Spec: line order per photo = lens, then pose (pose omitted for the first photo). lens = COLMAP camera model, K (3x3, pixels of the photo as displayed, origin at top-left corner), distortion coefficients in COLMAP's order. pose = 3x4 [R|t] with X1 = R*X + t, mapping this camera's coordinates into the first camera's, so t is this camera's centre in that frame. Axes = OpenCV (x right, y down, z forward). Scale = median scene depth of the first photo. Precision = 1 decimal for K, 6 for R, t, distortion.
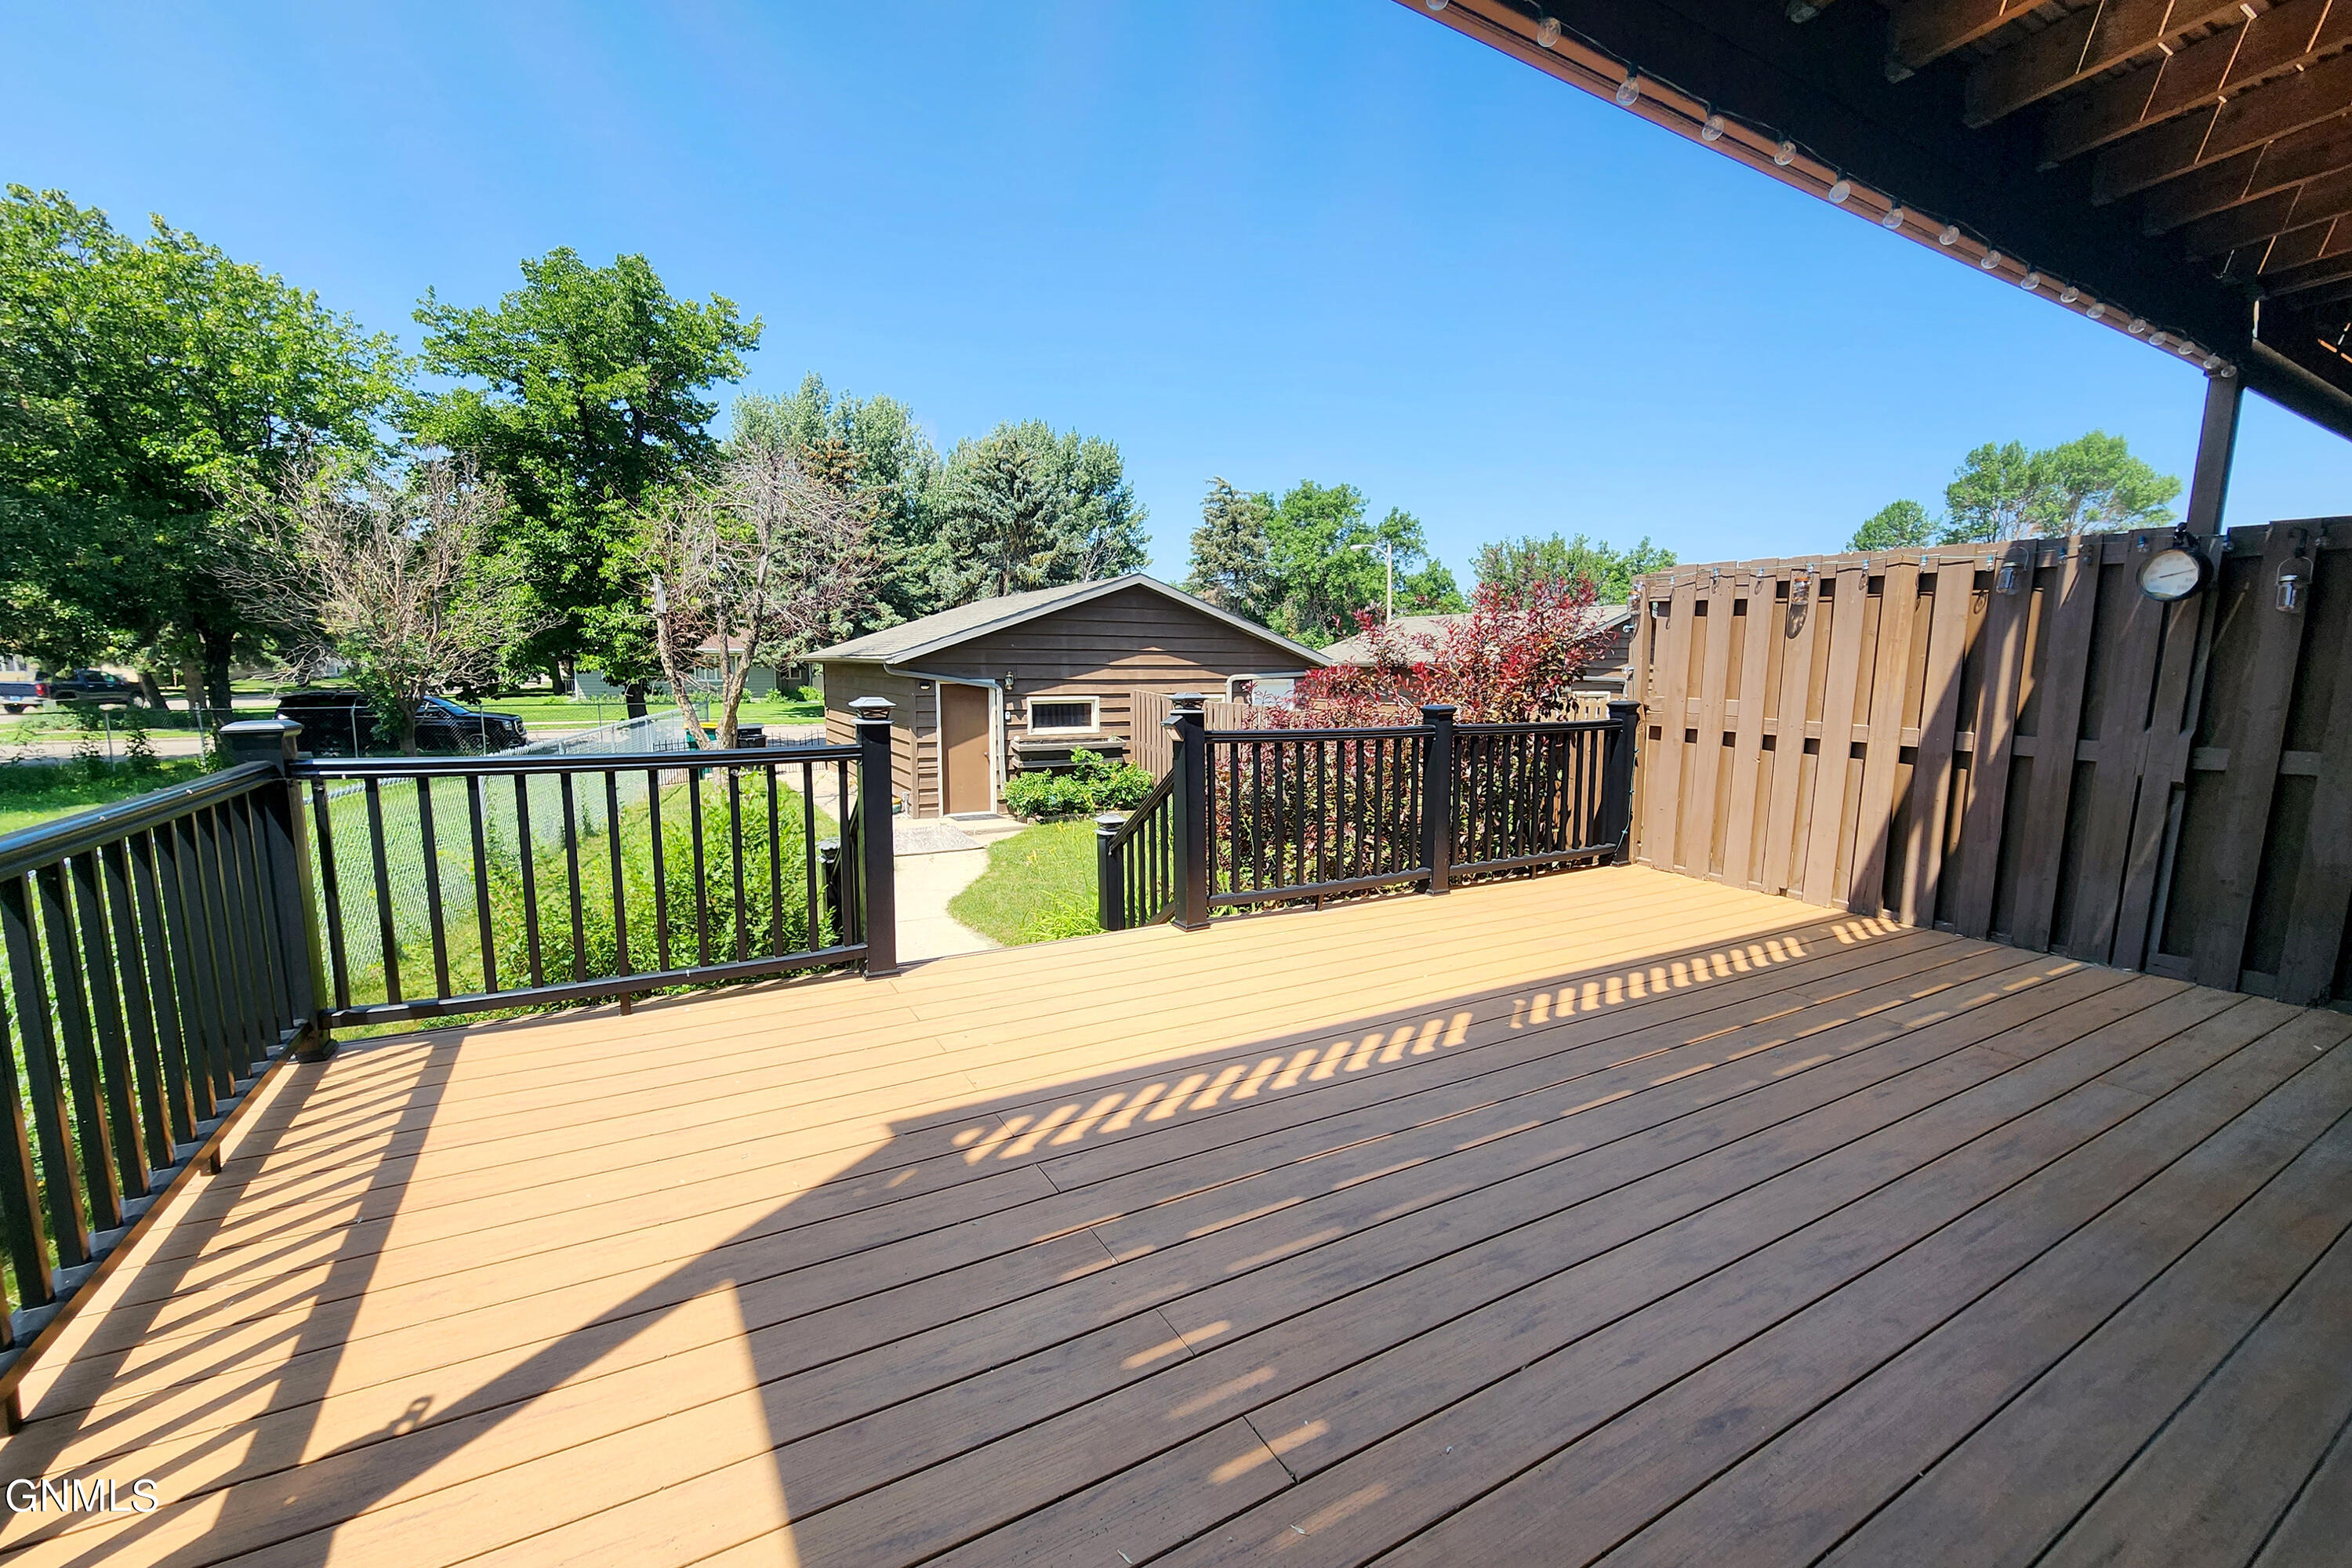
lens RADIAL K [[967.2, 0, 1193.5], [0, 967.2, 786.9], [0, 0, 1]] dist [0.000808, -0.000873]
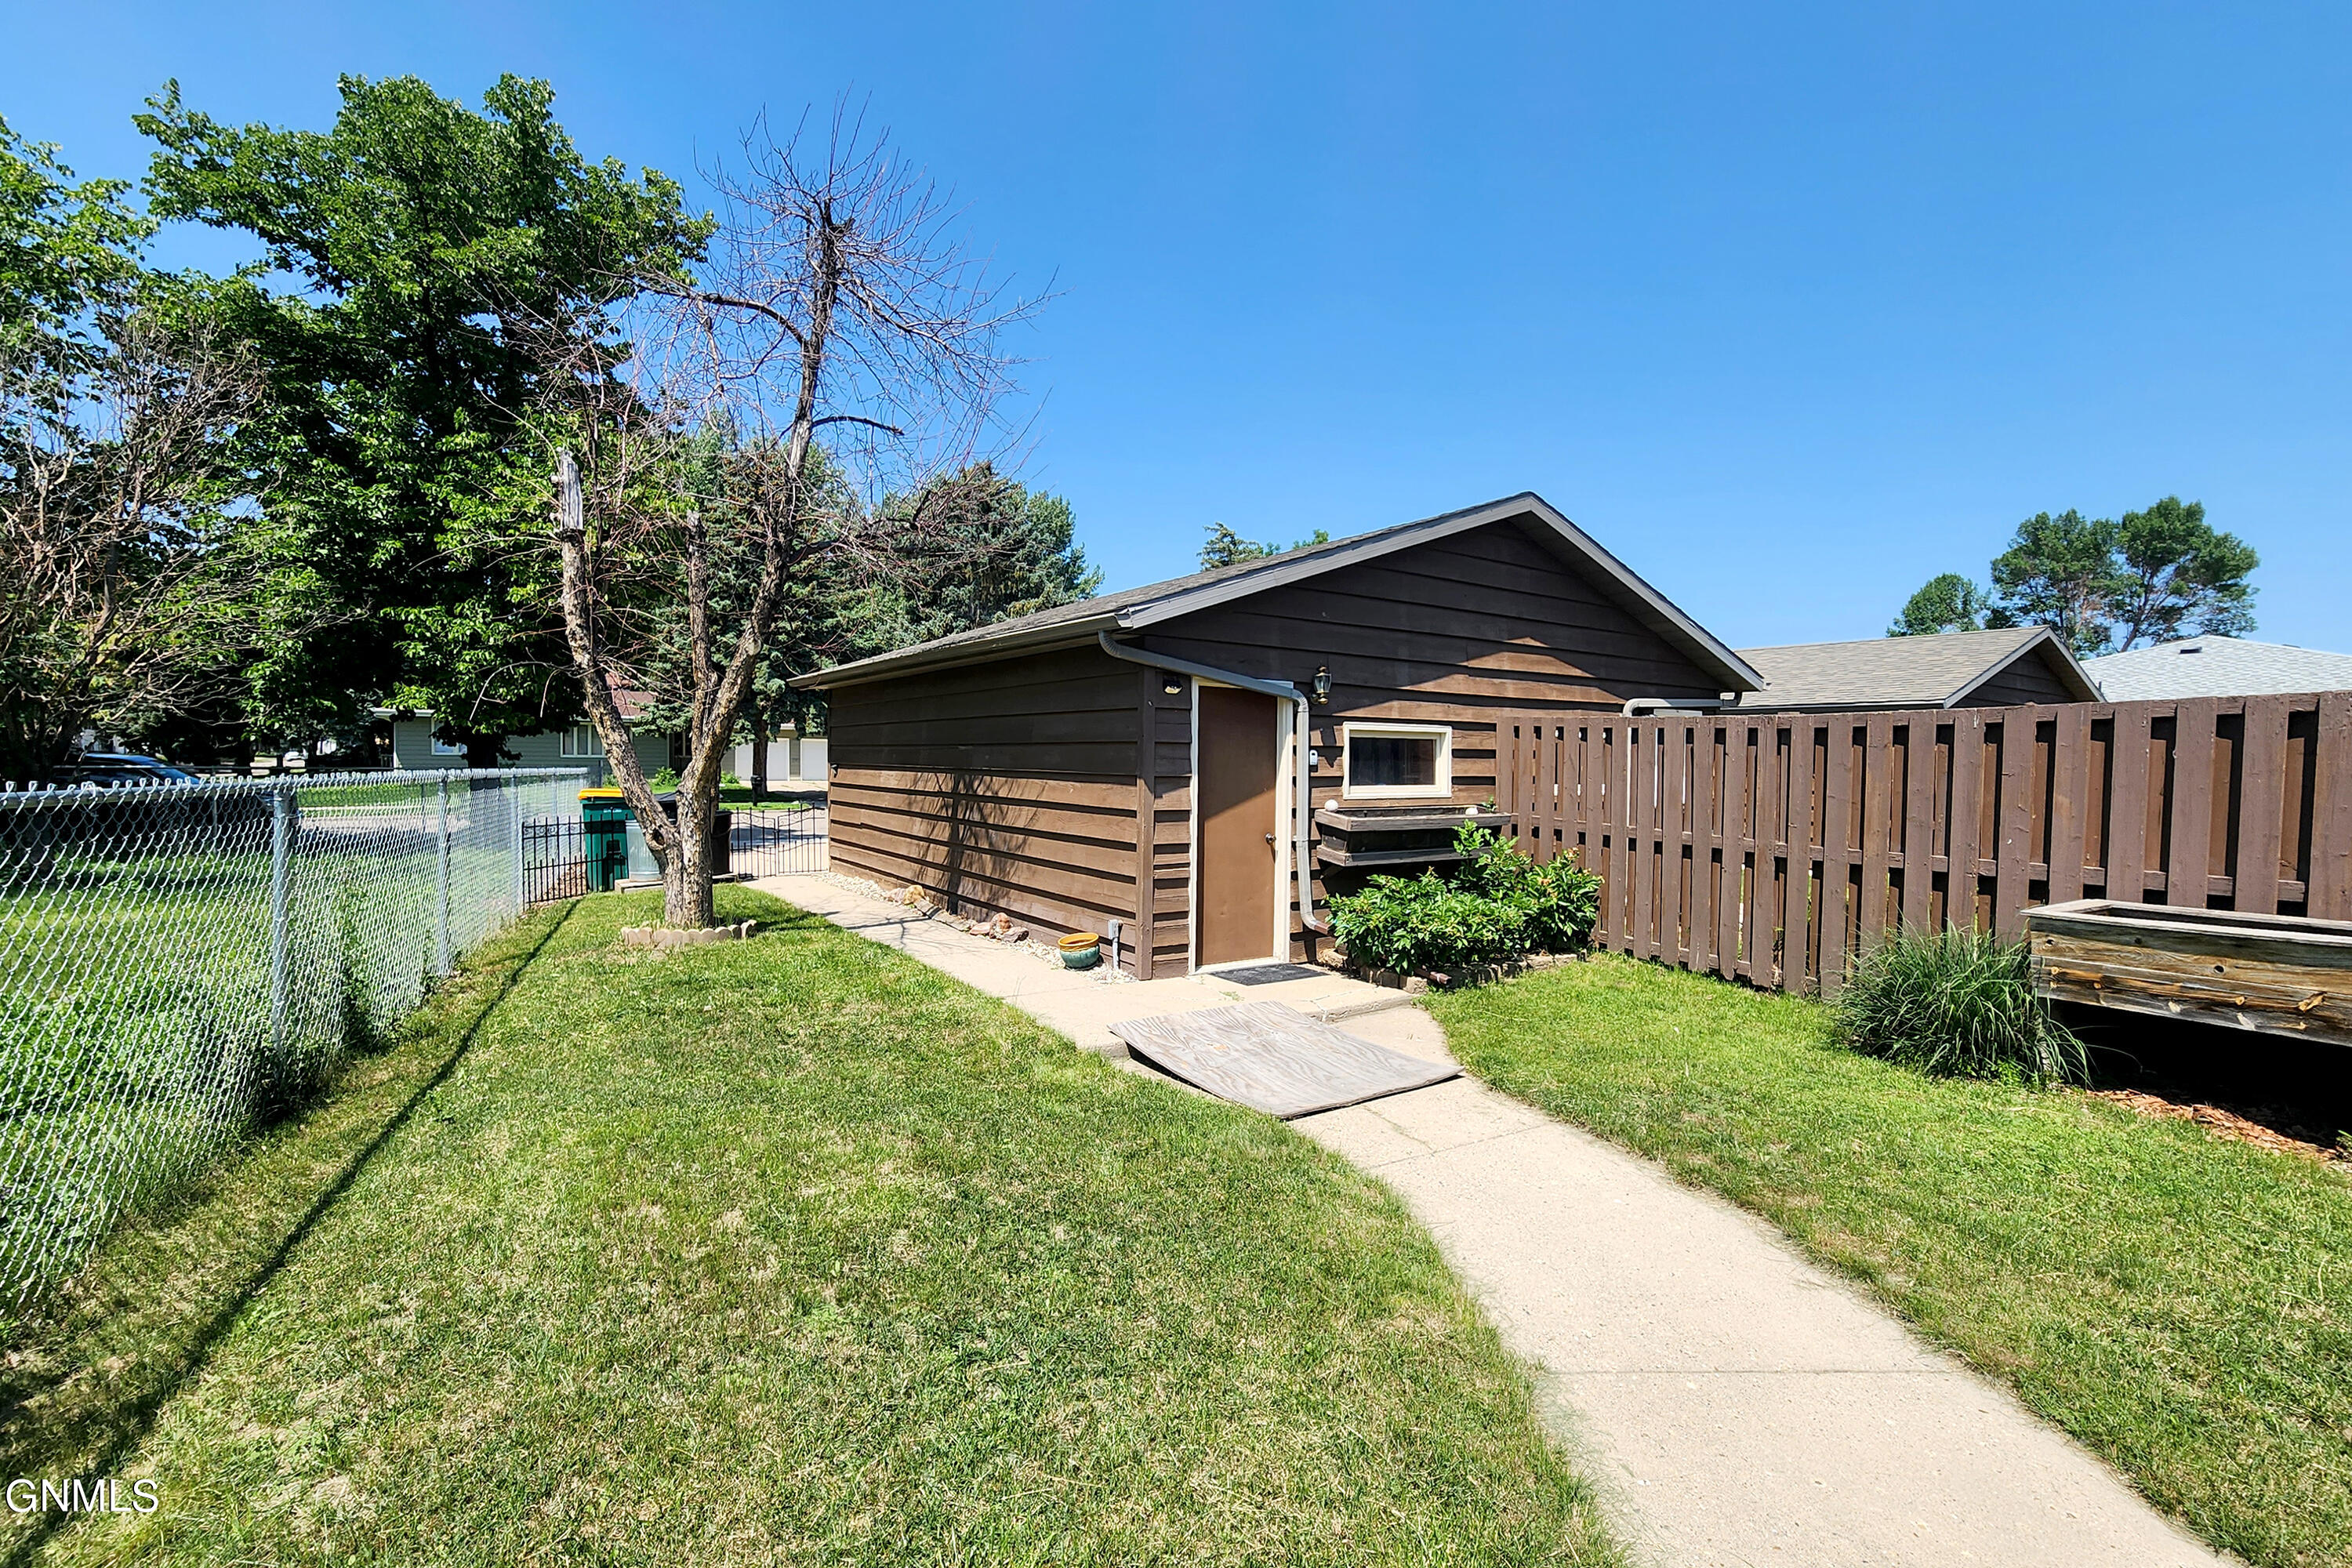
lens RADIAL K [[967.2, 0, 1154.5], [0, 967.2, 794.9], [0, 0, 1]] dist [0.000808, -0.000873]
pose [[0.995743, 0.002953, 0.092129, -0.225149], [0.005697, 0.995604, -0.093490, -0.007474], [-0.092000, 0.093617, 0.991348, 0.378349]]
